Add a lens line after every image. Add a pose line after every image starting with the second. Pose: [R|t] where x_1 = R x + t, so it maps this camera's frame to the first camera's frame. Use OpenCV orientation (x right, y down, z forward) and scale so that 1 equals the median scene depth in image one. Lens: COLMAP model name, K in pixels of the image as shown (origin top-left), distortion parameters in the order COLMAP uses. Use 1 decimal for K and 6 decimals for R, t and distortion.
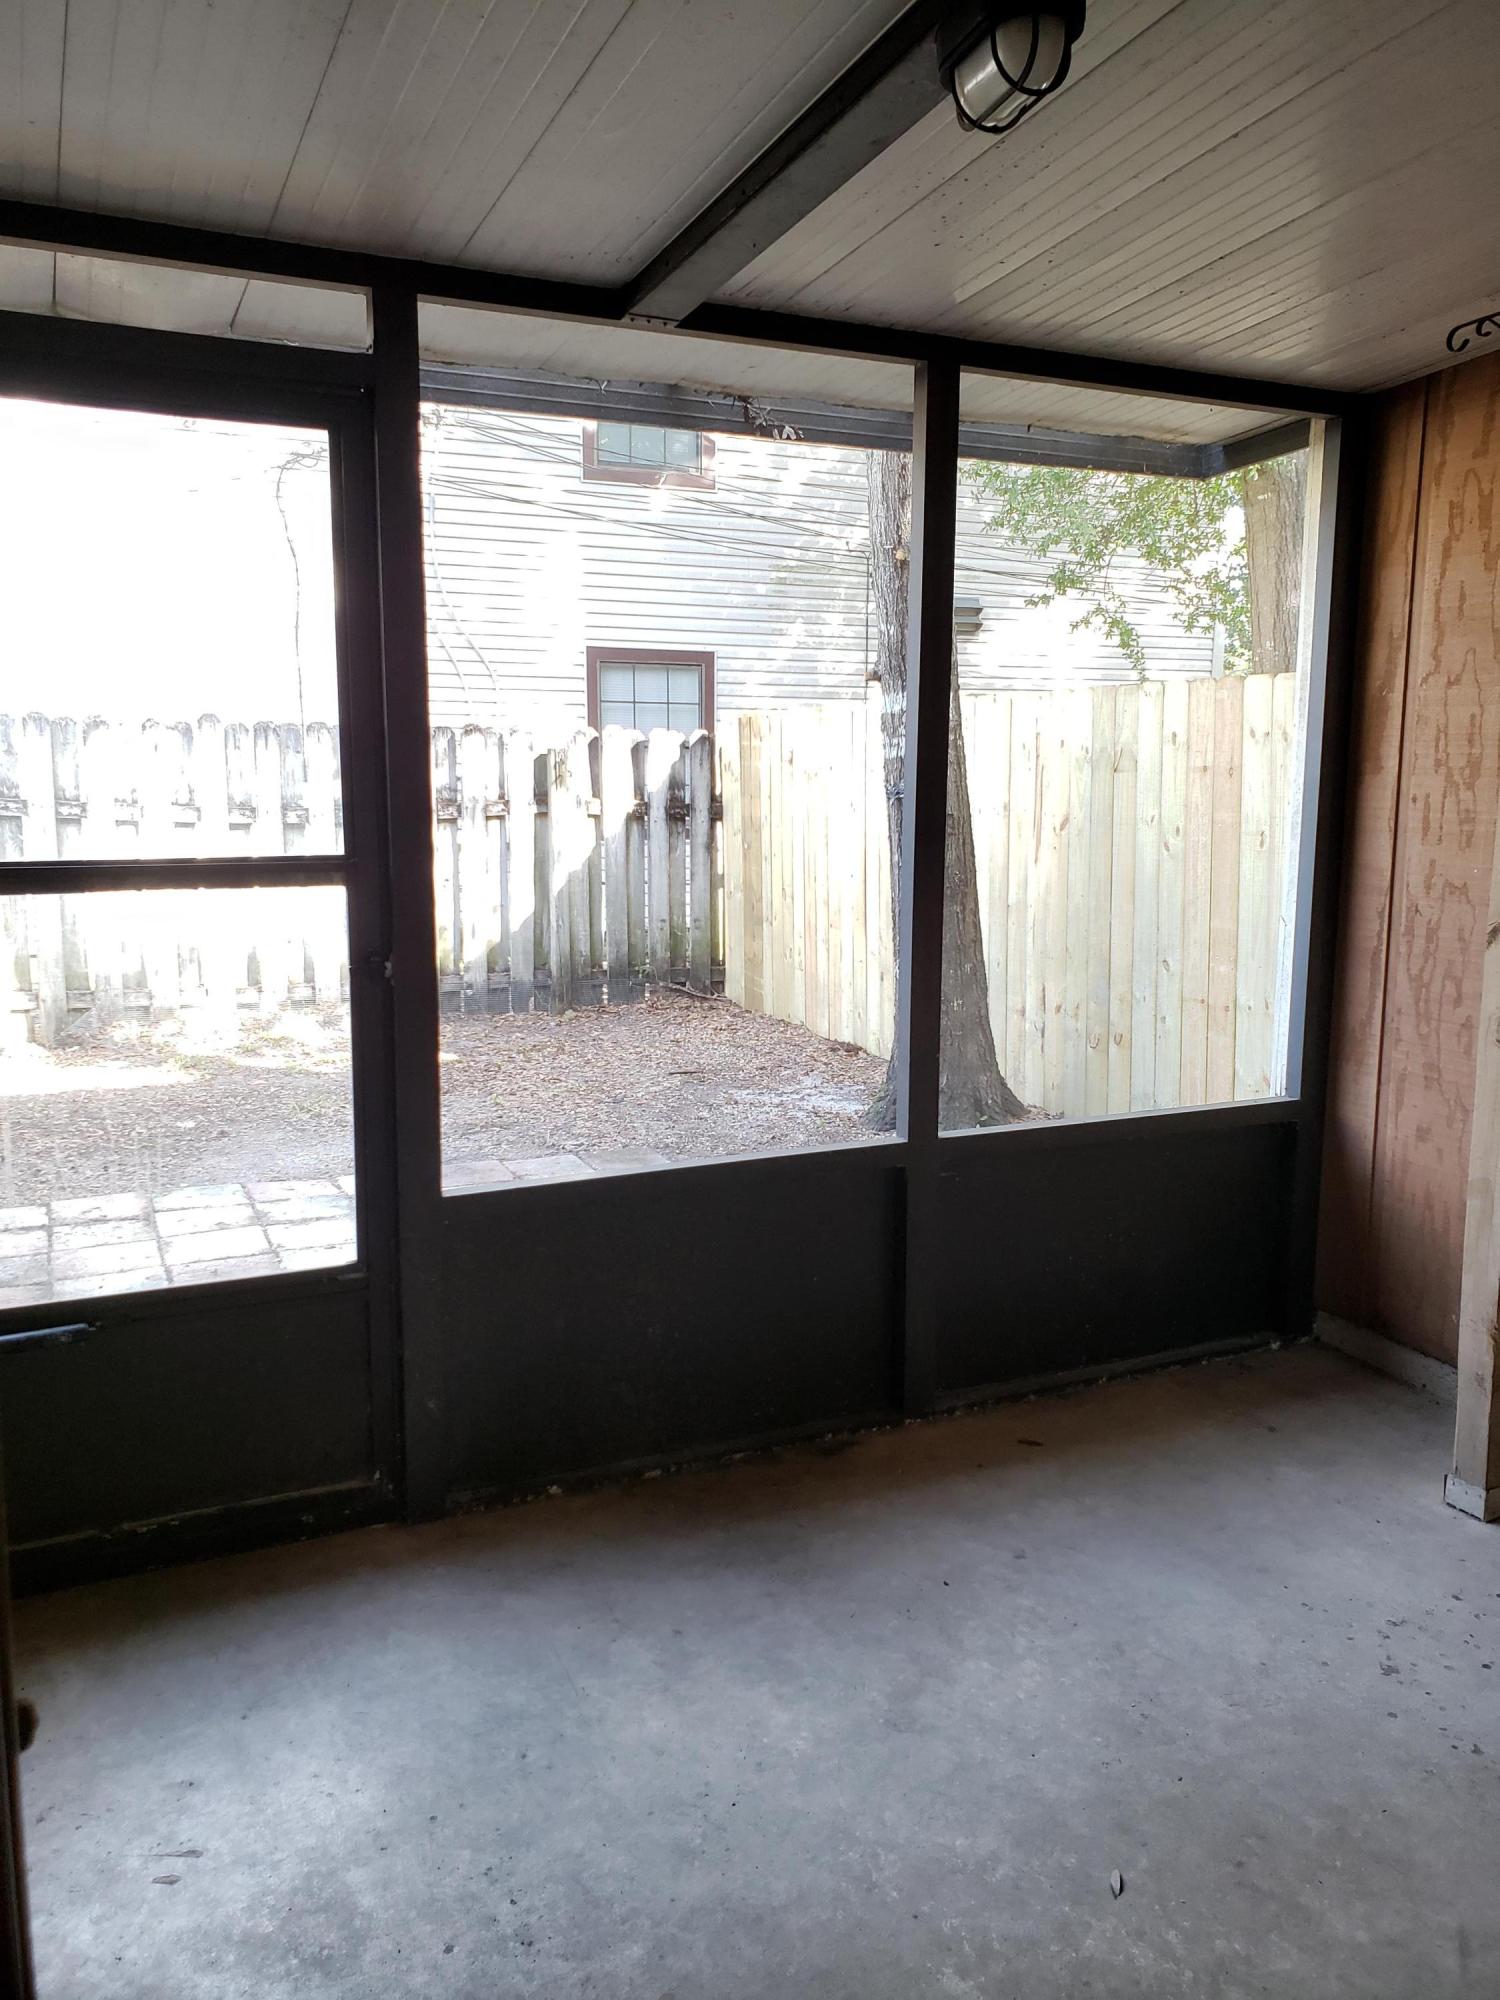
lens RADIAL K [[1536.2, 0, 750.0], [0, 1536.2, 1000.0], [0, 0, 1]] dist [0.149772, -0.428080]
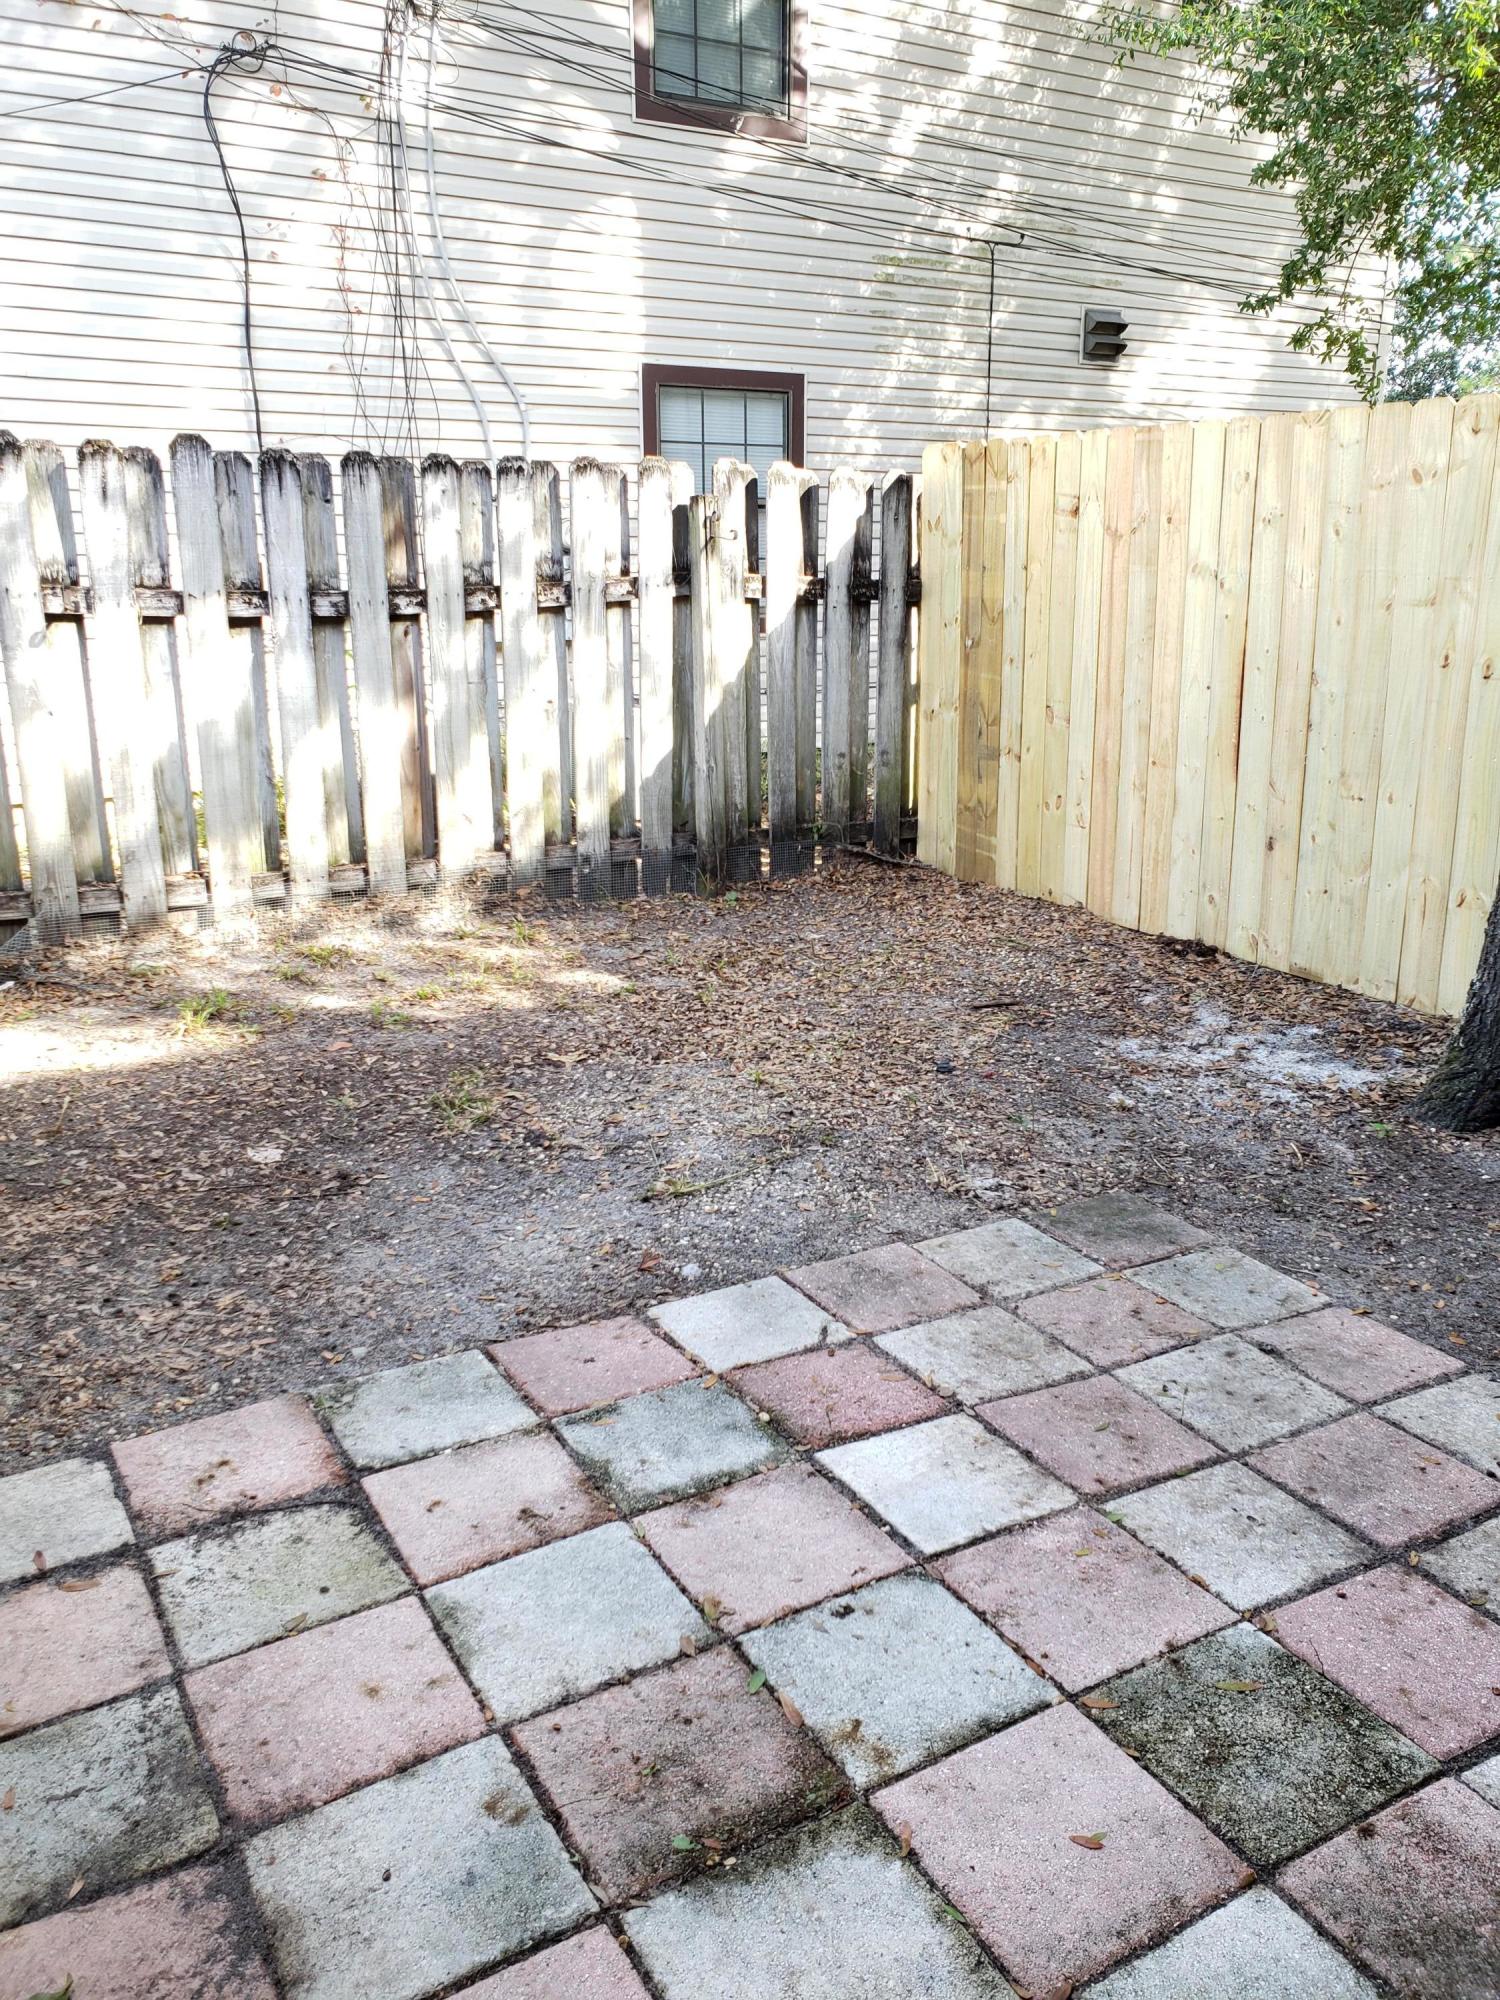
lens RADIAL K [[1557.4, 0, 750.0], [0, 1557.4, 1000.0], [0, 0, 1]] dist [0.013883, -0.006966]
pose [[0.995479, -0.031098, 0.089744, -0.171217], [0.019458, 0.991612, 0.127777, -0.033733], [-0.092965, -0.125453, 0.987734, 0.309528]]
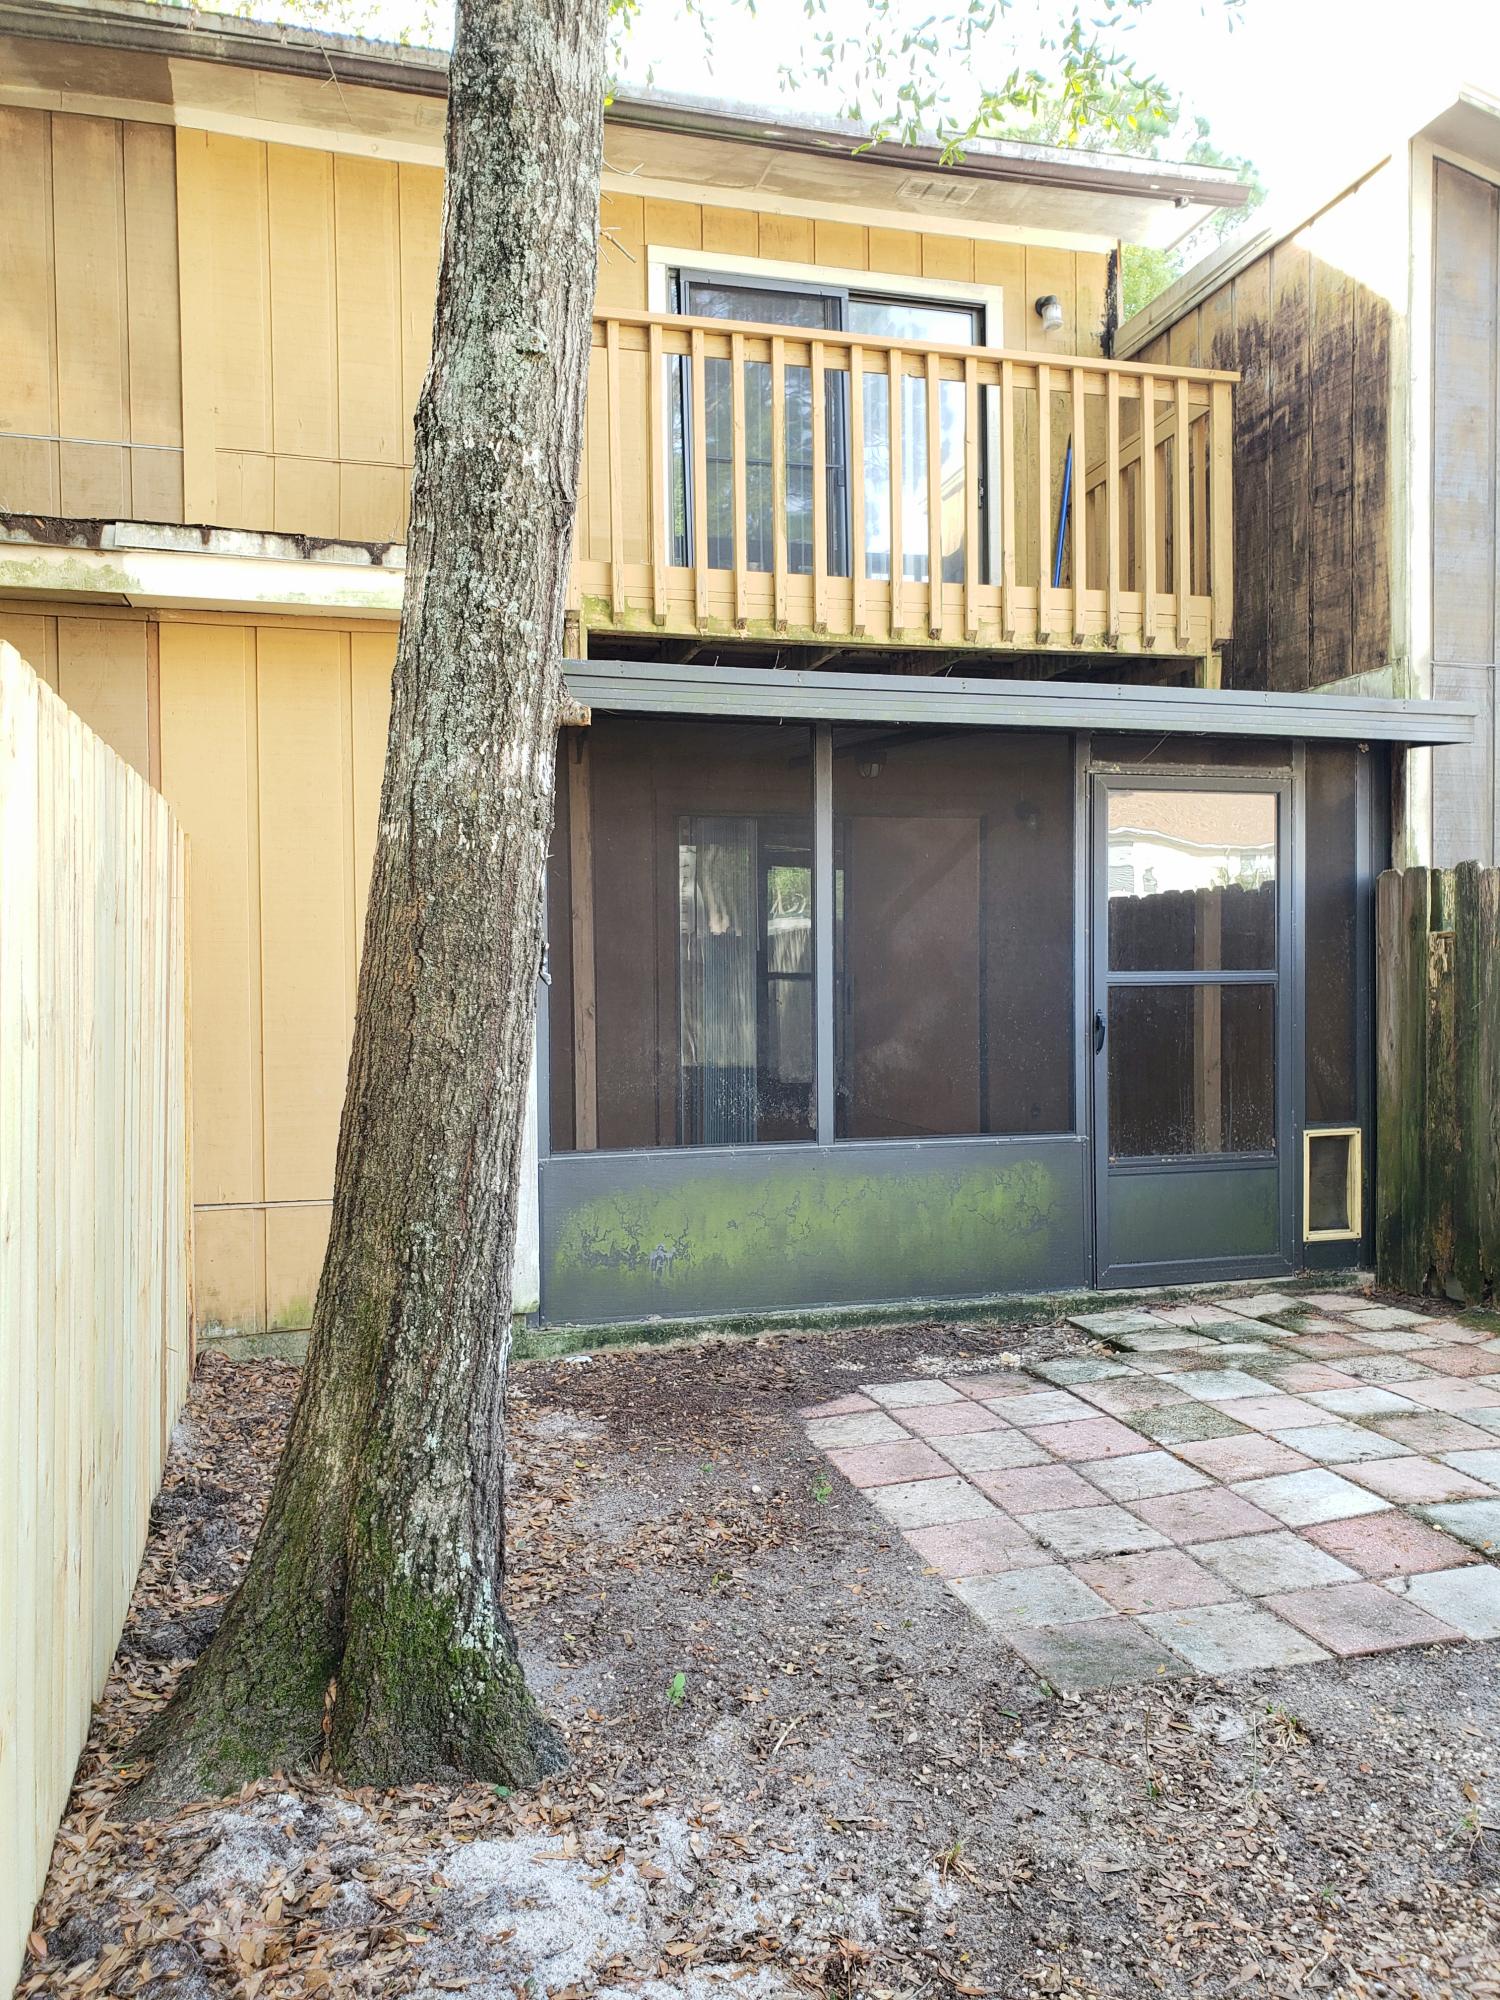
lens RADIAL K [[1557.4, 0, 750.0], [0, 1557.4, 1000.0], [0, 0, 1]] dist [0.013883, -0.006966]
pose [[-0.987234, 0.007000, 0.159123, -0.035963], [0.034180, 0.985070, 0.168725, -0.133433], [-0.155566, 0.172010, -0.972734, 0.970320]]
